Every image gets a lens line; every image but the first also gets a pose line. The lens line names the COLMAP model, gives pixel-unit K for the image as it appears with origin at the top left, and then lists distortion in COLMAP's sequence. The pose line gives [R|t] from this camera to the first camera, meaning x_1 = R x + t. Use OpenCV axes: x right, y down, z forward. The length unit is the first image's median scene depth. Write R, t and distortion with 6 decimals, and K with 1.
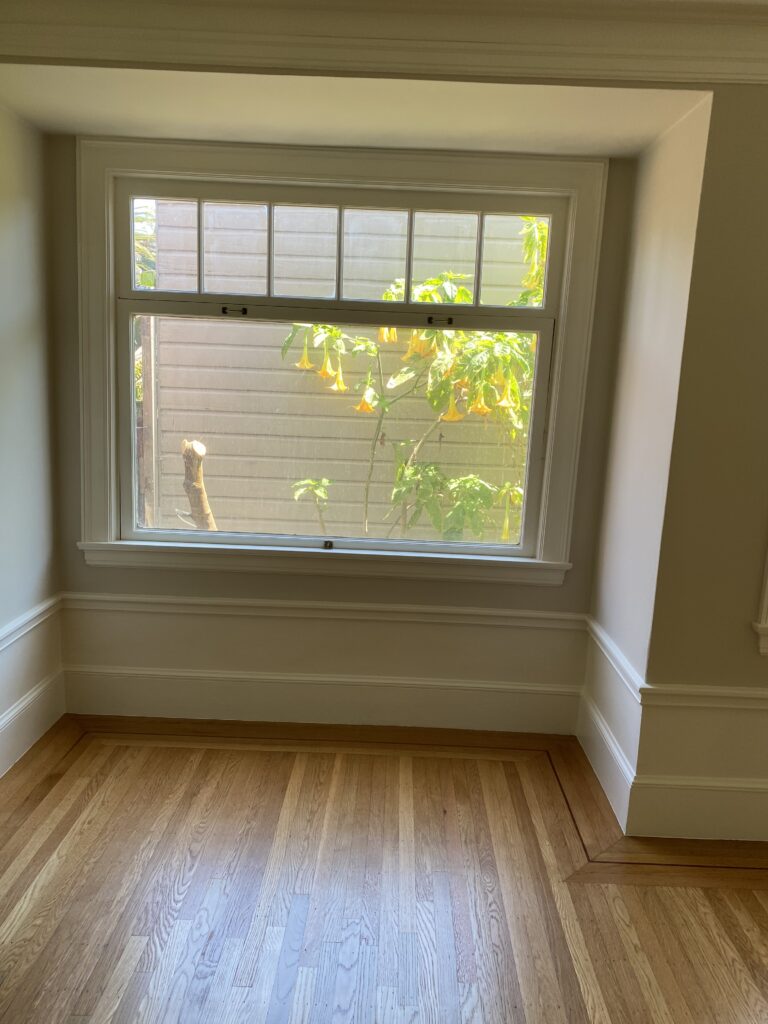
lens RADIAL K [[775.9, 0, 380.2], [0, 775.9, 516.6], [0, 0, 1]] dist [0.021684, -0.020302]
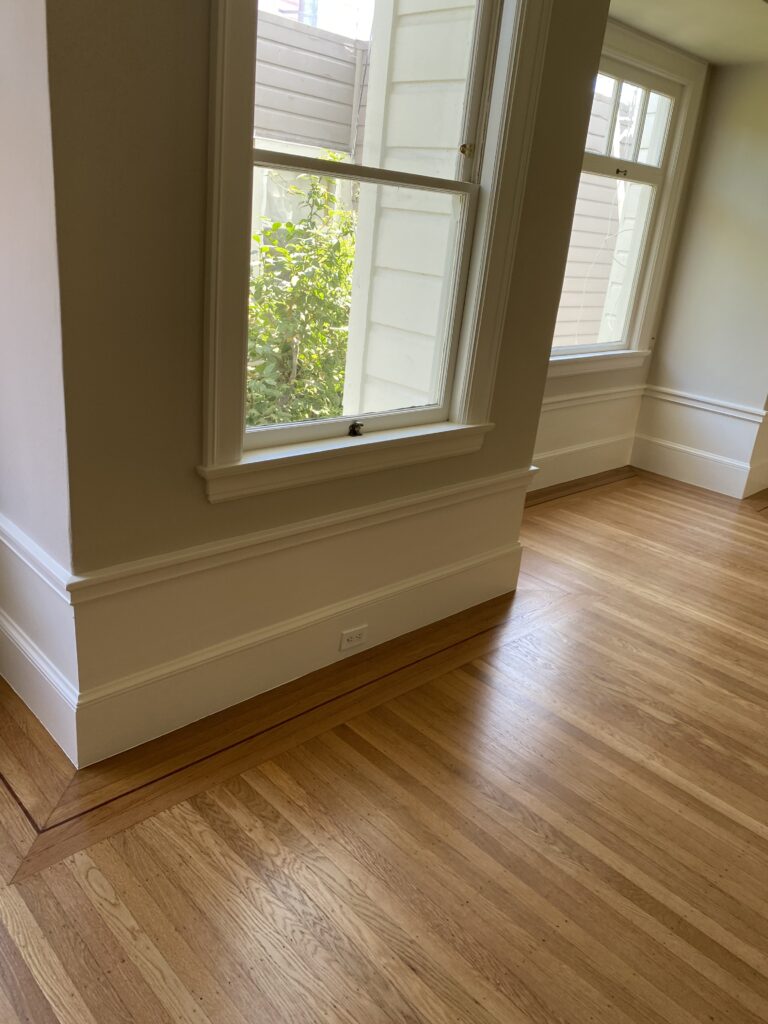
lens RADIAL K [[775.9, 0, 385.0], [0, 775.9, 509.5], [0, 0, 1]] dist [0.021684, -0.020302]
pose [[0.702302, -0.227179, 0.674657, 0.078860], [0.071648, 0.965457, 0.250518, -0.002863], [-0.708264, -0.127602, 0.694319, 0.330612]]
